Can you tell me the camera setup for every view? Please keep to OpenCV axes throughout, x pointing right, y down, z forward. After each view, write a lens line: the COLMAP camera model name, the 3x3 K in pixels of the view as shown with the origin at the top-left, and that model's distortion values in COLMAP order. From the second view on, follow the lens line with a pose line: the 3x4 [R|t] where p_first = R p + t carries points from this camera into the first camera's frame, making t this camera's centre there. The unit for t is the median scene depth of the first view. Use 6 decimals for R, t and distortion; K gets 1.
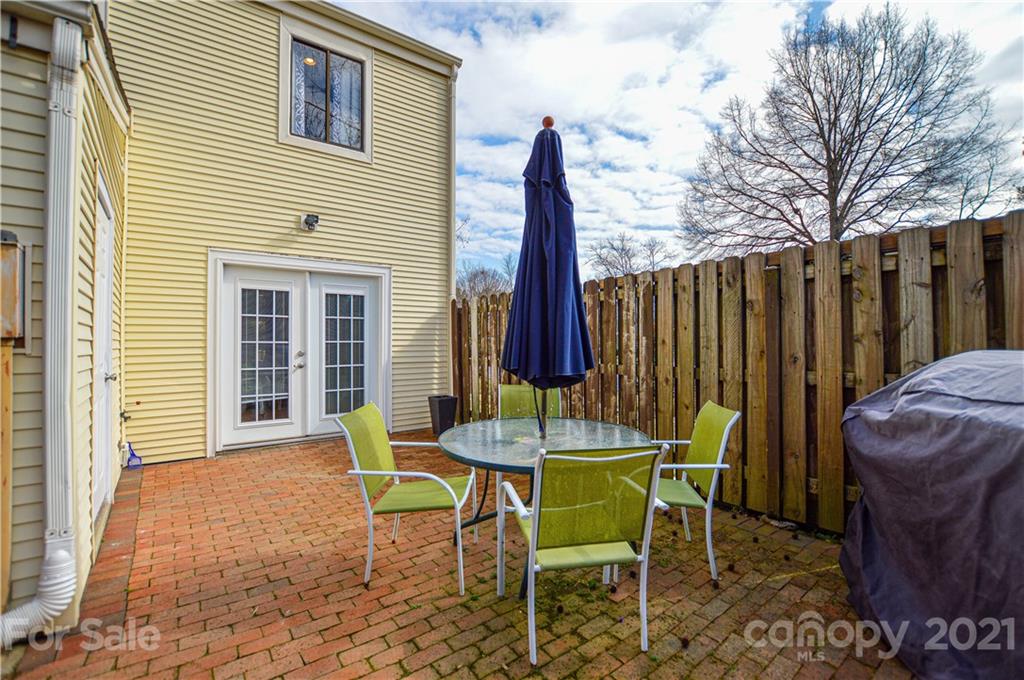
lens RADIAL K [[461.0, 0, 508.9], [0, 461.0, 338.5], [0, 0, 1]] dist [-0.029291, 0.002956]
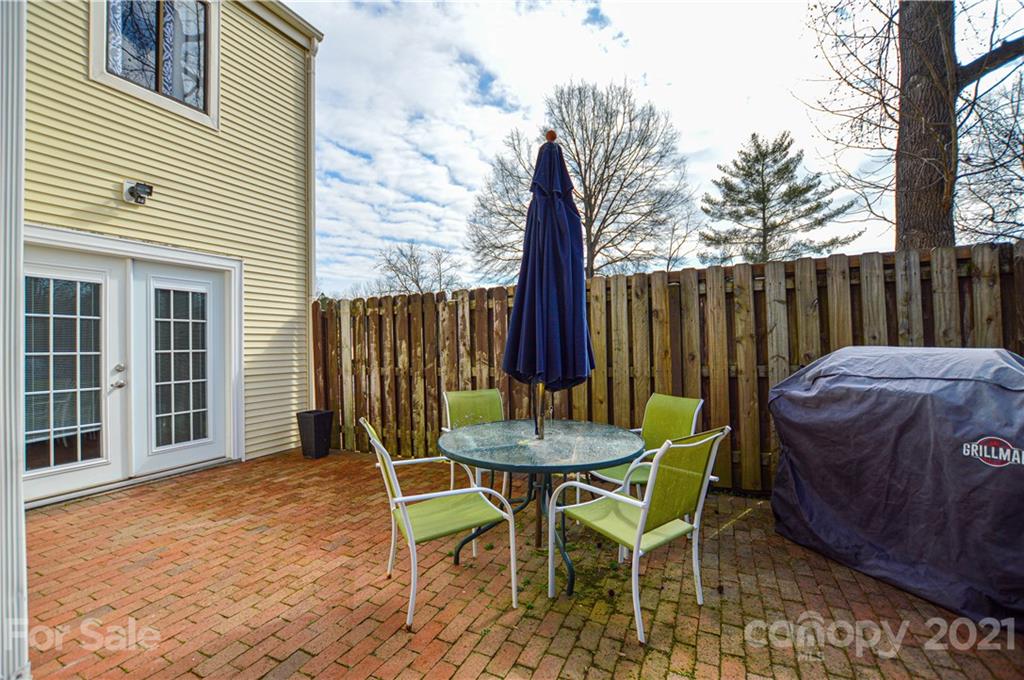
lens RADIAL K [[461.0, 0, 509.1], [0, 461.0, 339.1], [0, 0, 1]] dist [-0.029291, 0.002956]
pose [[0.885882, -0.007210, 0.463855, -0.241994], [0.012729, 0.999881, -0.008770, 0.000307], [-0.463736, 0.013674, 0.885868, 0.061004]]
